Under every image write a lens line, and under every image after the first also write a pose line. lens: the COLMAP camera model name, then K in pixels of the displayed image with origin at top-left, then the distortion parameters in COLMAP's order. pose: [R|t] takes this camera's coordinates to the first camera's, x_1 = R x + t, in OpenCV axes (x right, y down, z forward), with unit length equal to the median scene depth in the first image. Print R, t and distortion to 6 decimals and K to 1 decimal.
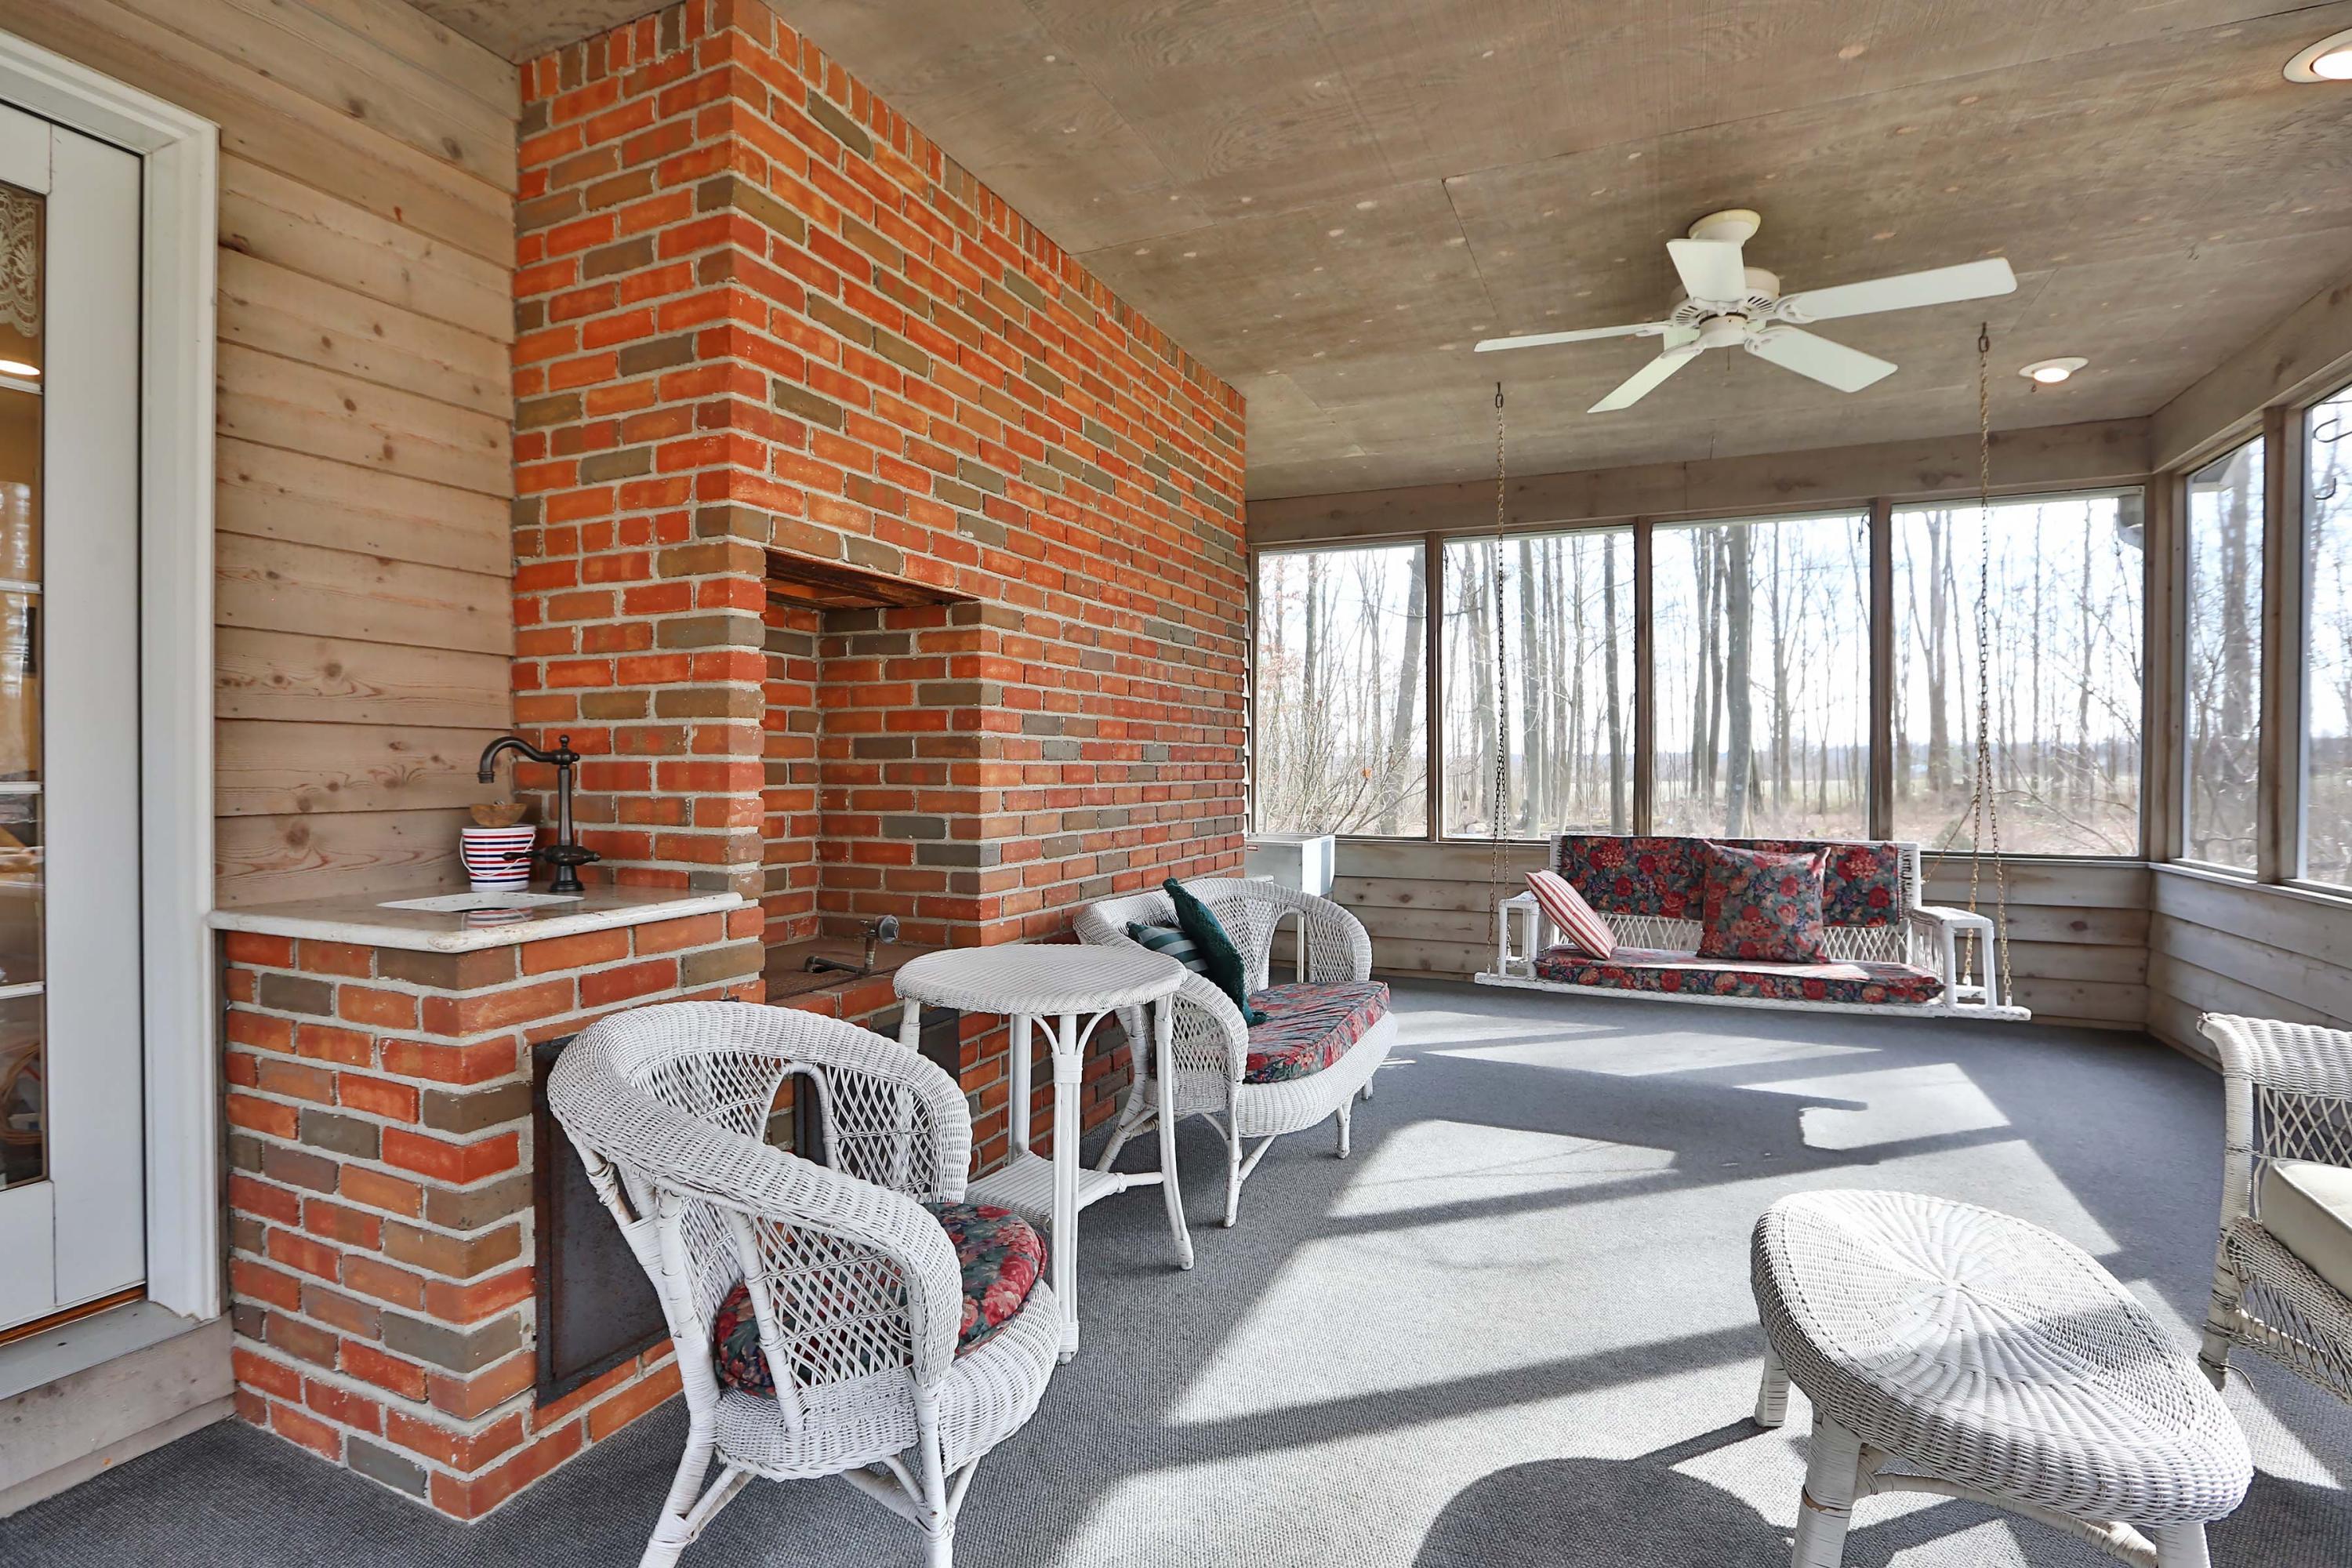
lens RADIAL K [[1121.7, 0, 1176.3], [0, 1121.7, 771.1], [0, 0, 1]] dist [-0.055042, 0.021017]
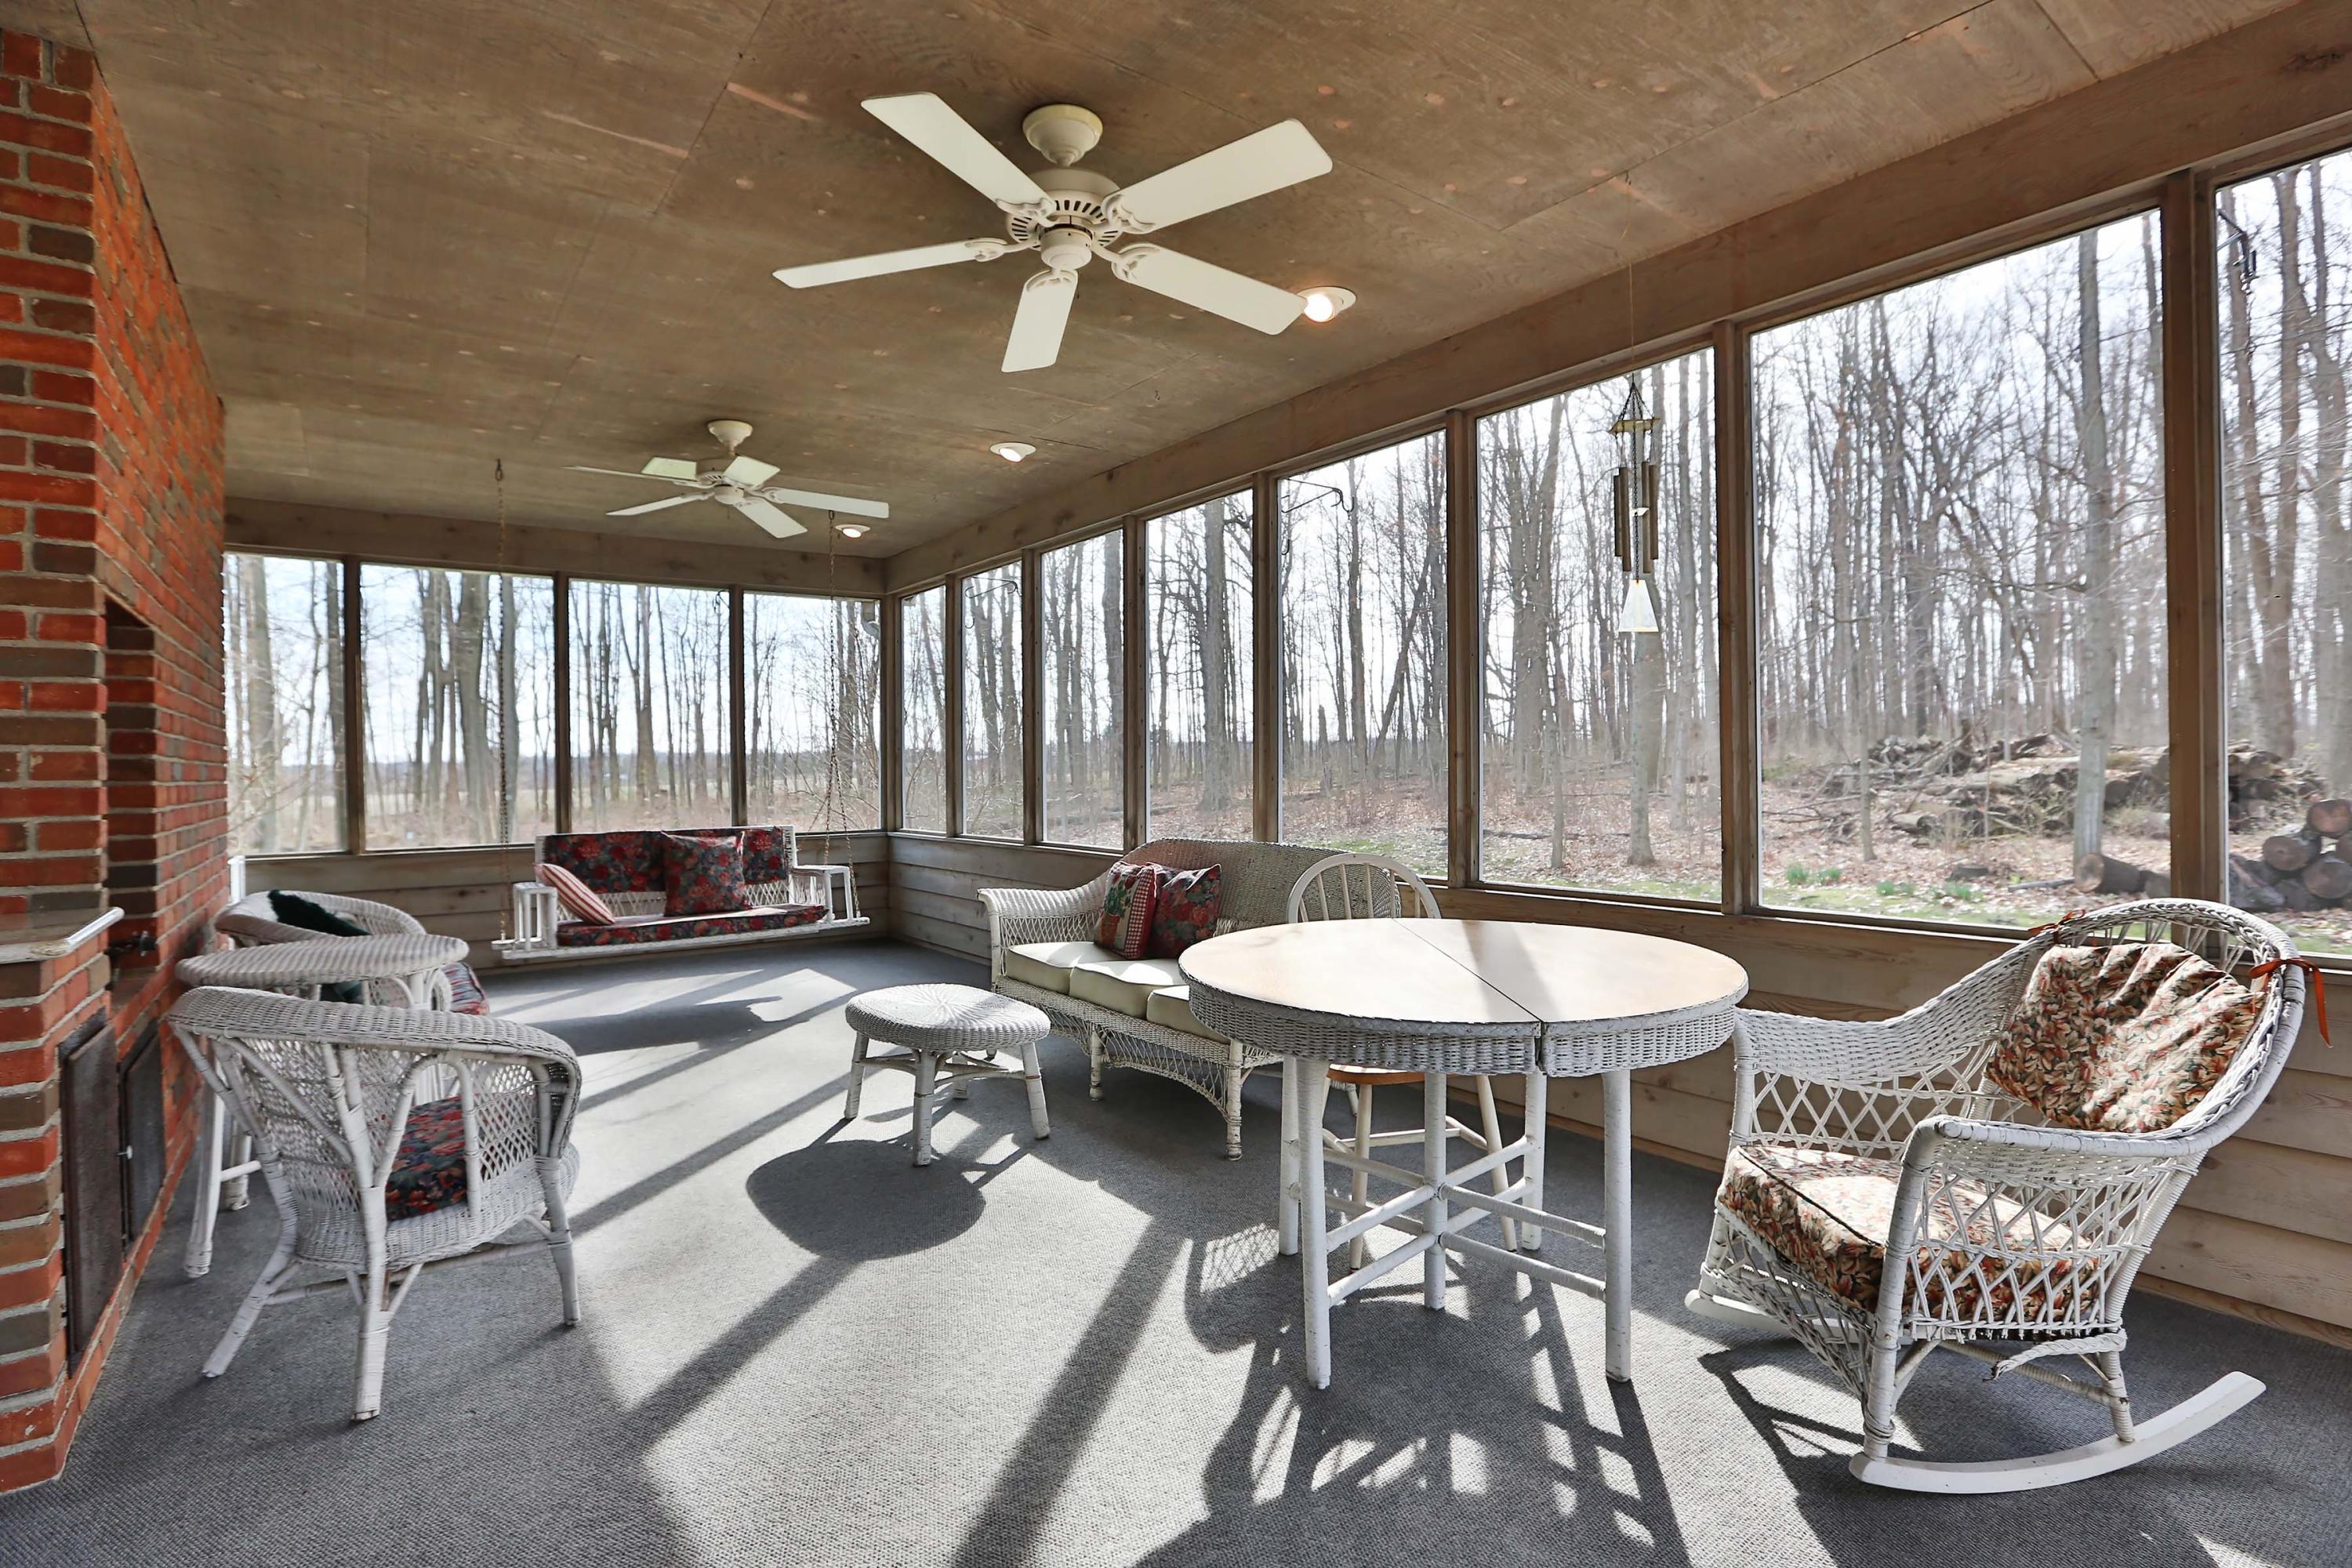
lens RADIAL K [[1141.1, 0, 1169.9], [0, 1141.1, 770.4], [0, 0, 1]] dist [-0.055526, 0.022410]
pose [[0.486017, -0.010084, 0.873891, -0.461212], [0.018618, 0.999826, 0.001183, -0.003376], [-0.873751, 0.015695, 0.486120, -0.235956]]
